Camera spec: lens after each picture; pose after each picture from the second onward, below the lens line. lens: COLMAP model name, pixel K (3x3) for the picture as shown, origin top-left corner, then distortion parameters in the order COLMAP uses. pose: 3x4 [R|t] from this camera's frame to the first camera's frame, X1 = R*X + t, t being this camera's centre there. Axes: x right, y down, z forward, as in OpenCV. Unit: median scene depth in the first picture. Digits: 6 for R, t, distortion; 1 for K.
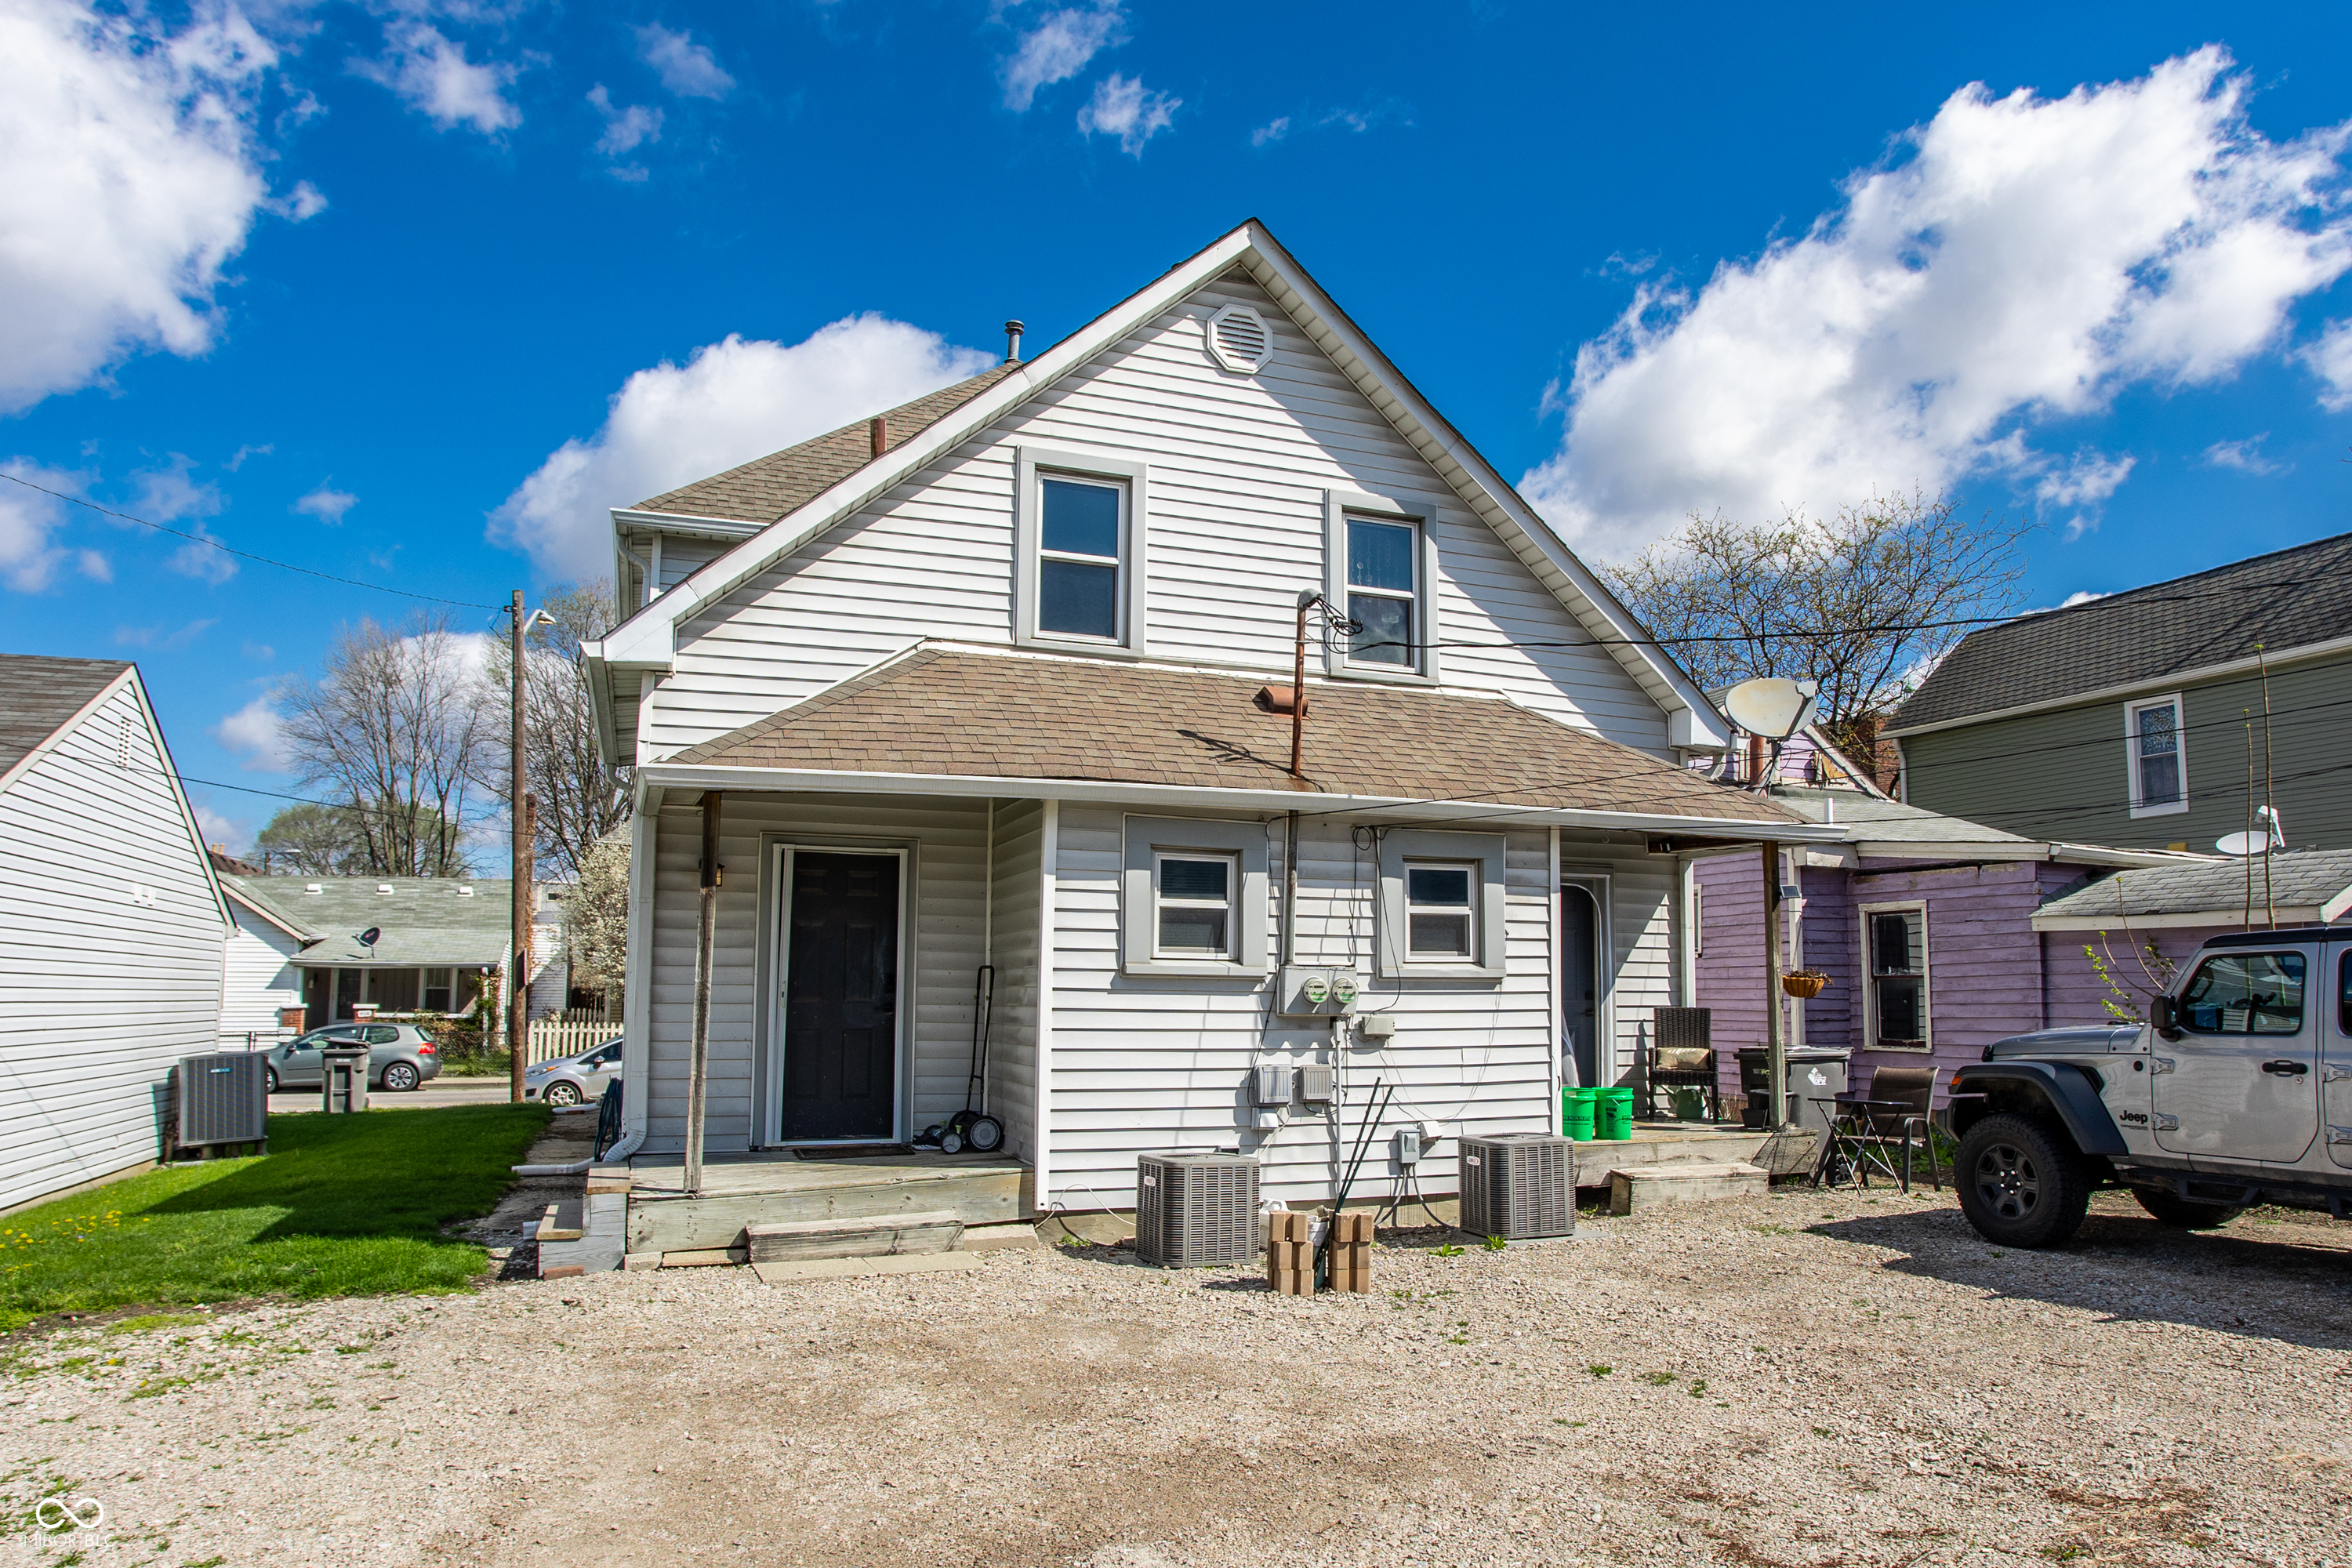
lens RADIAL K [[1226.7, 0, 1189.7], [0, 1226.7, 798.3], [0, 0, 1]] dist [-0.024383, 0.008512]
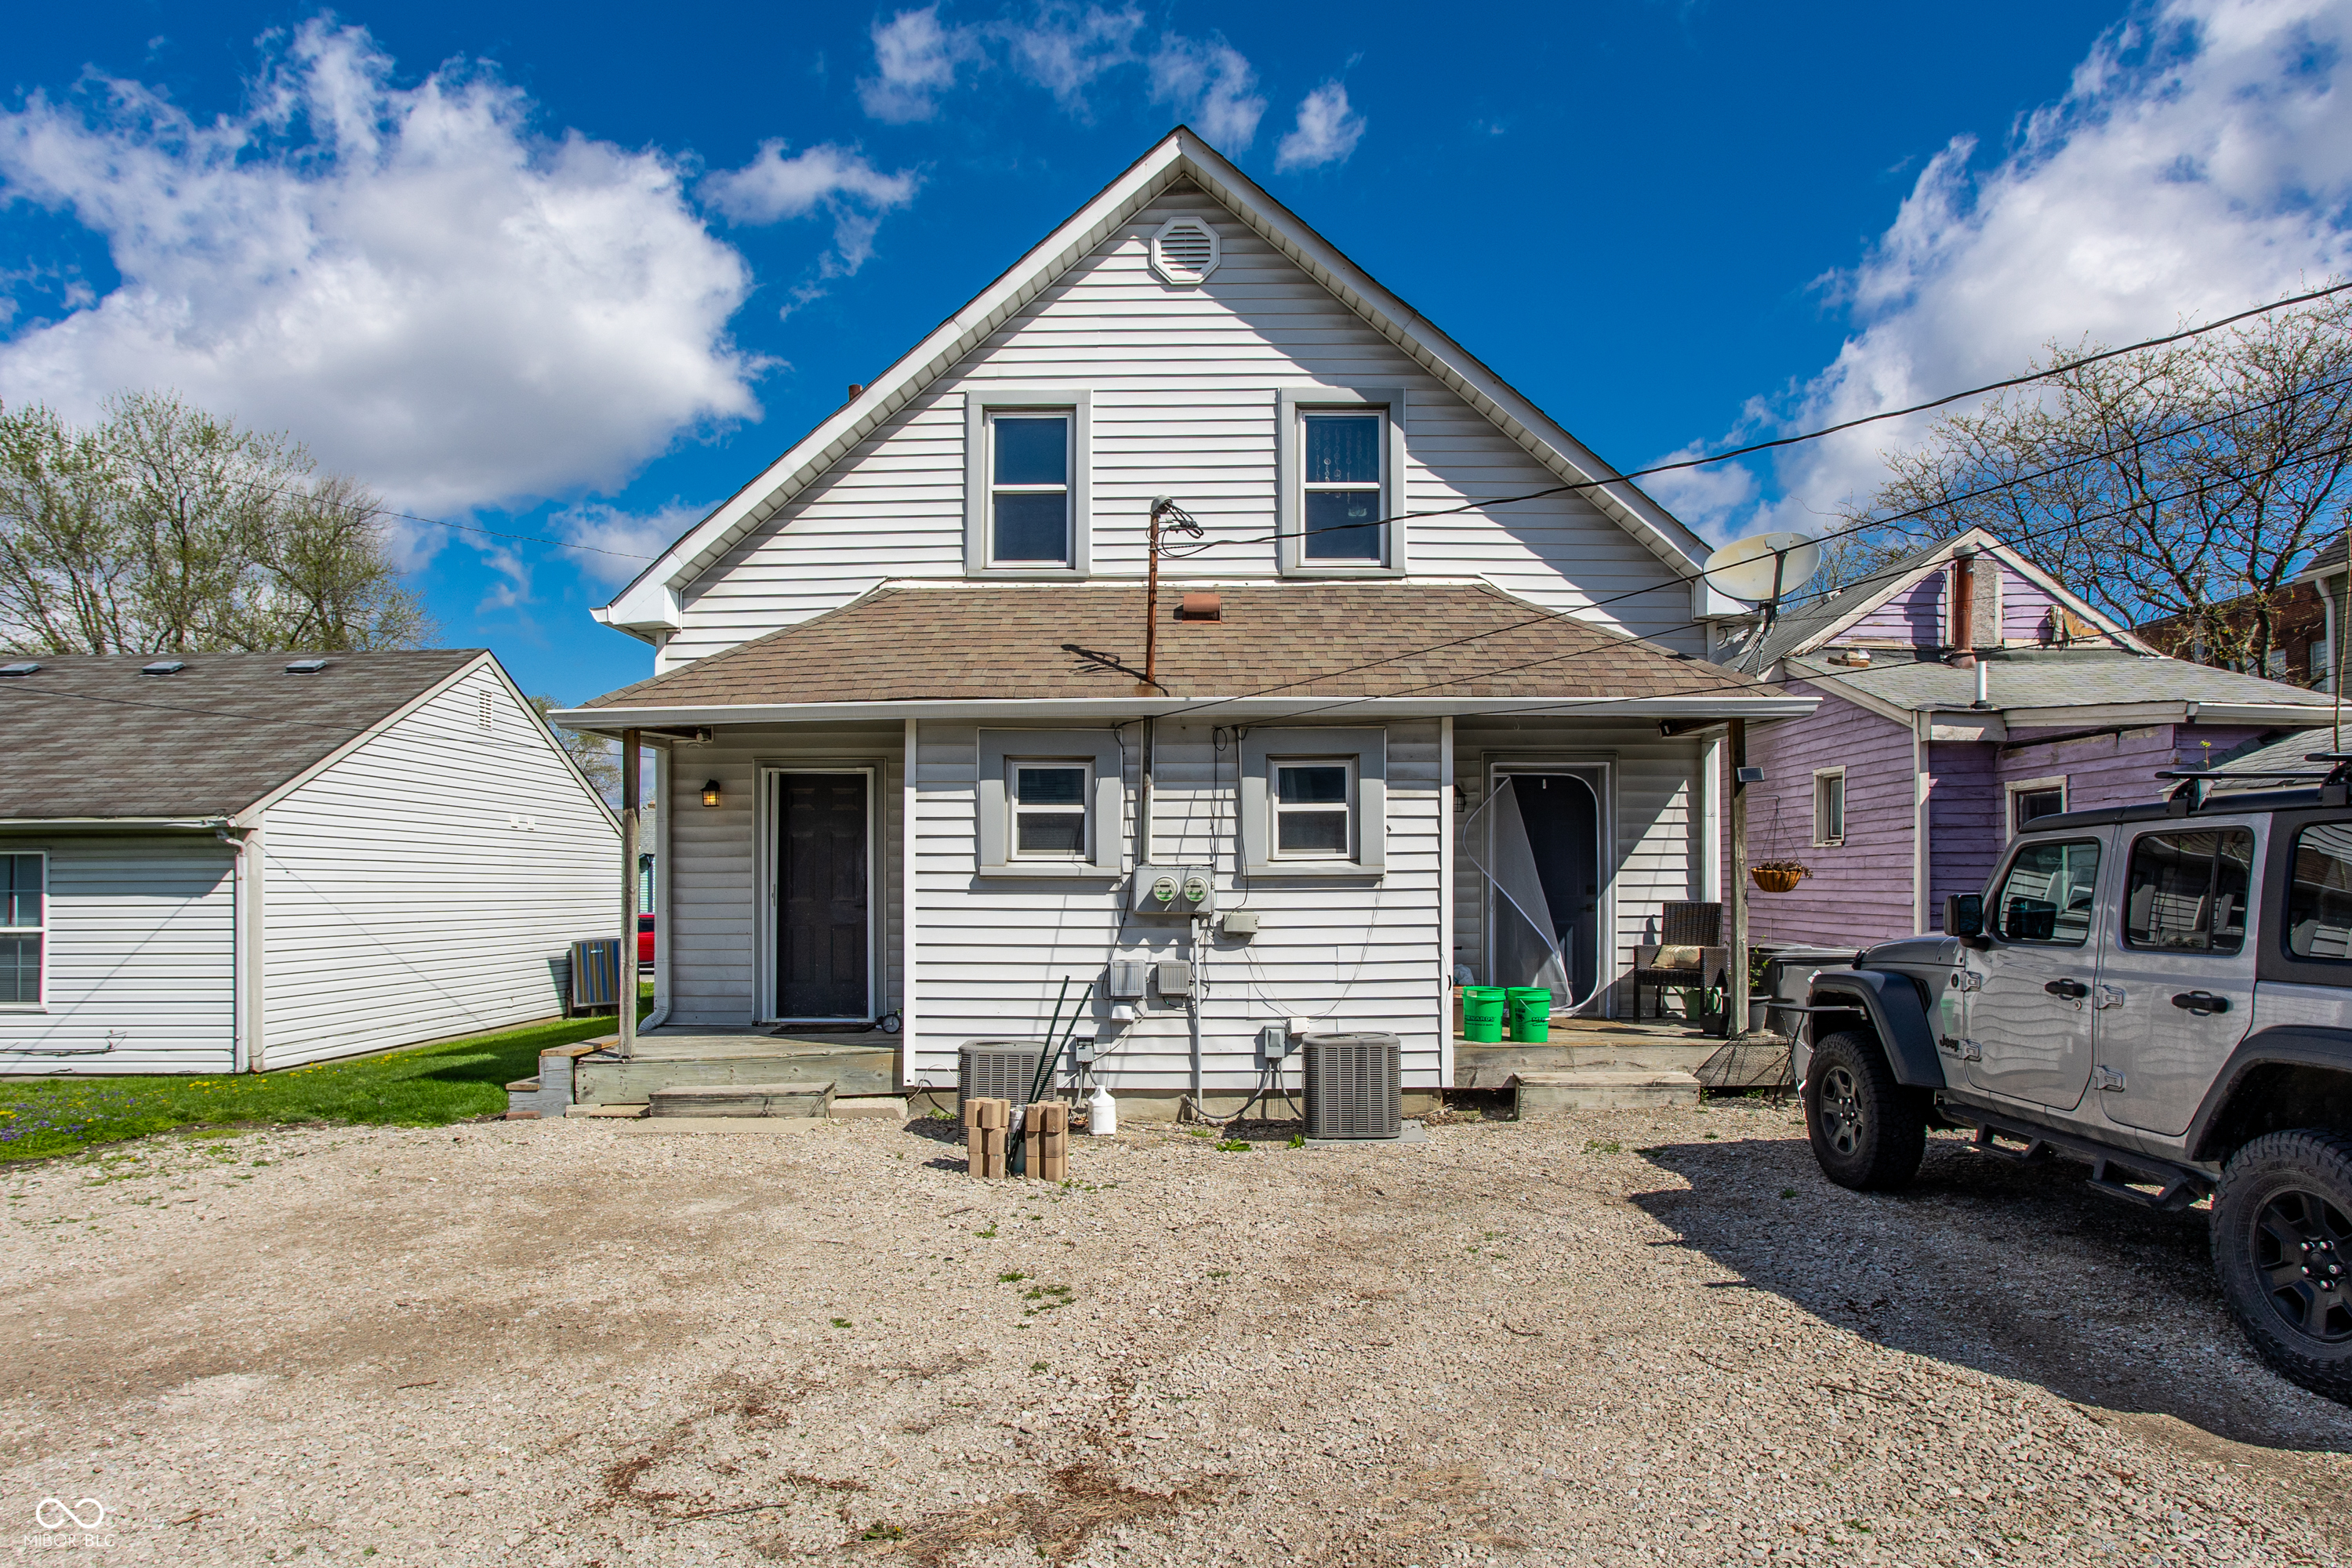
lens RADIAL K [[1125.5, 0, 1172.9], [0, 1125.5, 788.0], [0, 0, 1]] dist [-0.039593, 0.020790]
pose [[0.948023, -0.035019, -0.316268, 0.374130], [0.057597, 0.996393, 0.062322, 0.012121], [0.312944, -0.077299, 0.946621, 0.104304]]
